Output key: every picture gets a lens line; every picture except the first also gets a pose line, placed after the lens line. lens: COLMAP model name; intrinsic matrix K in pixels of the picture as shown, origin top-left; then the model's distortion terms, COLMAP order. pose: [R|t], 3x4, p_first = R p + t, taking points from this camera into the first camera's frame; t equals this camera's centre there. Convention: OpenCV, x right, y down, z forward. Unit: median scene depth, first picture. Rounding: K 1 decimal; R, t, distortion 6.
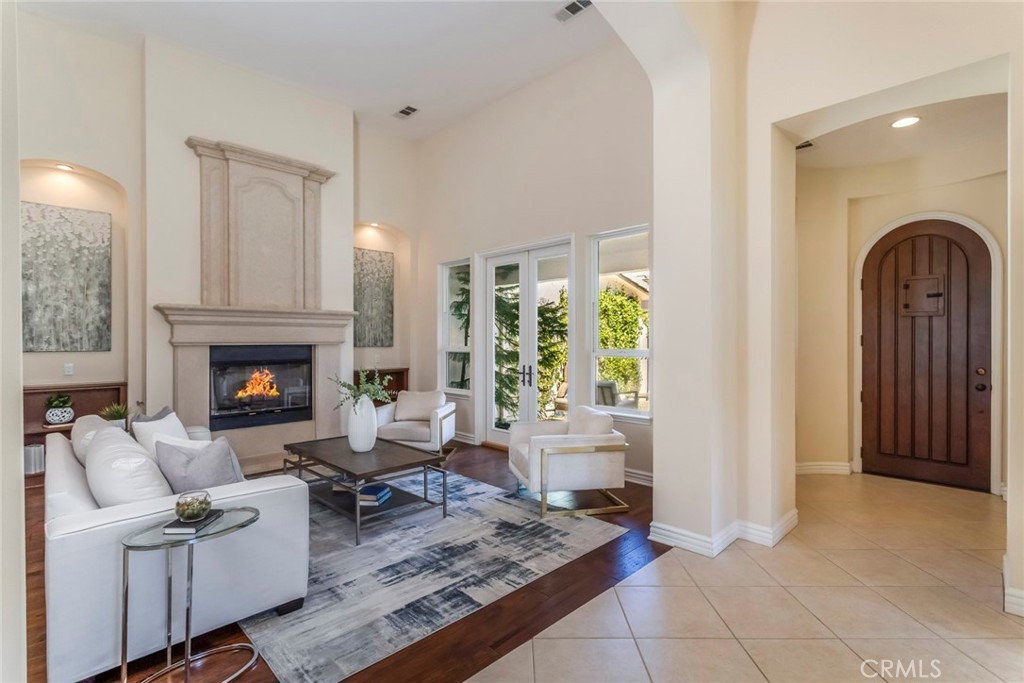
lens RADIAL K [[479.1, 0, 514.6], [0, 479.1, 340.3], [0, 0, 1]] dist [0.001686, 0.000172]
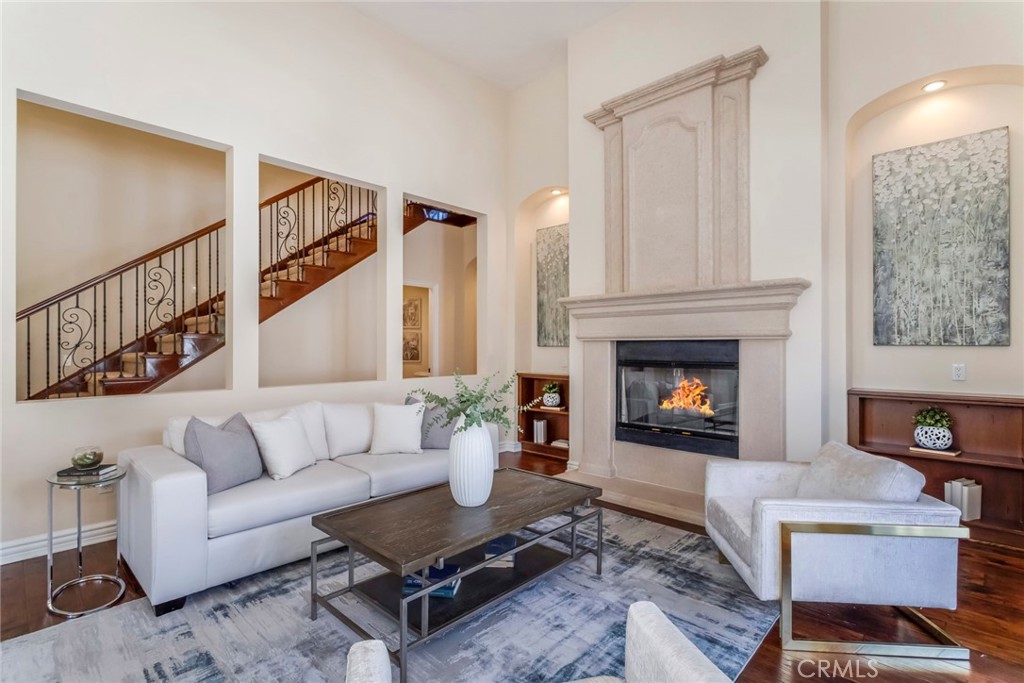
lens RADIAL K [[479.1, 0, 514.6], [0, 479.1, 340.3], [0, 0, 1]] dist [0.001686, 0.000172]
pose [[0.032300, -0.009430, -0.999434, 0.232125], [-0.000476, 0.999955, -0.009450, 0.018300], [0.999478, 0.000781, 0.032294, 0.803358]]
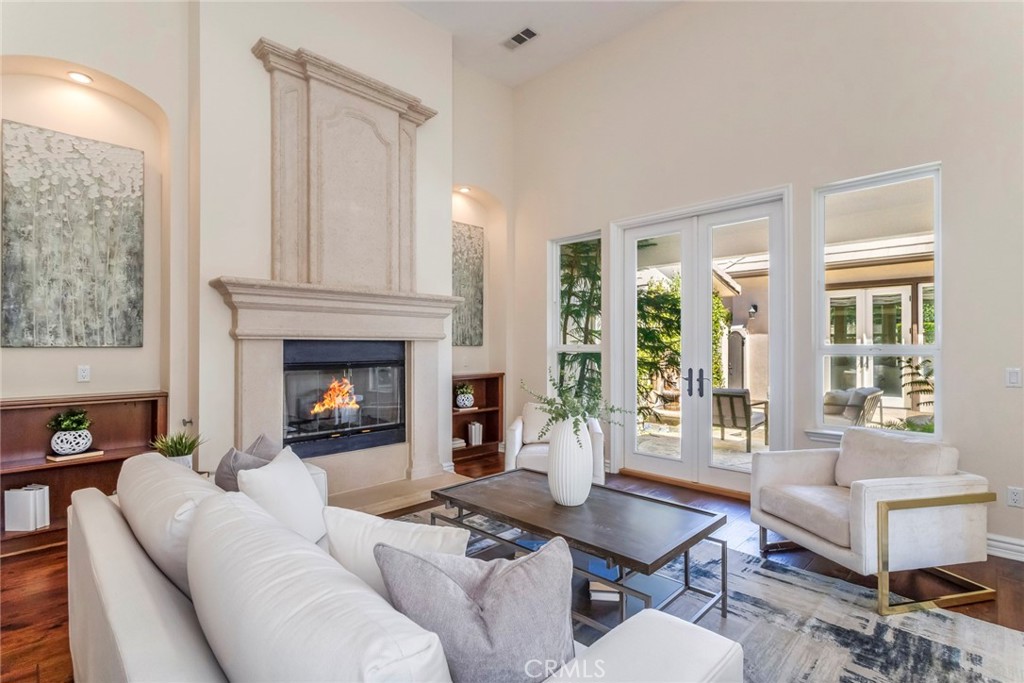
lens RADIAL K [[489.6, 0, 517.7], [0, 489.6, 343.1], [0, 0, 1]] dist [0.000939, 0.000728]
pose [[0.999916, 0.000958, 0.012922, -0.302979], [-0.000886, 0.999984, -0.005619, 0.019541], [-0.012927, 0.005607, 0.999901, 0.277406]]
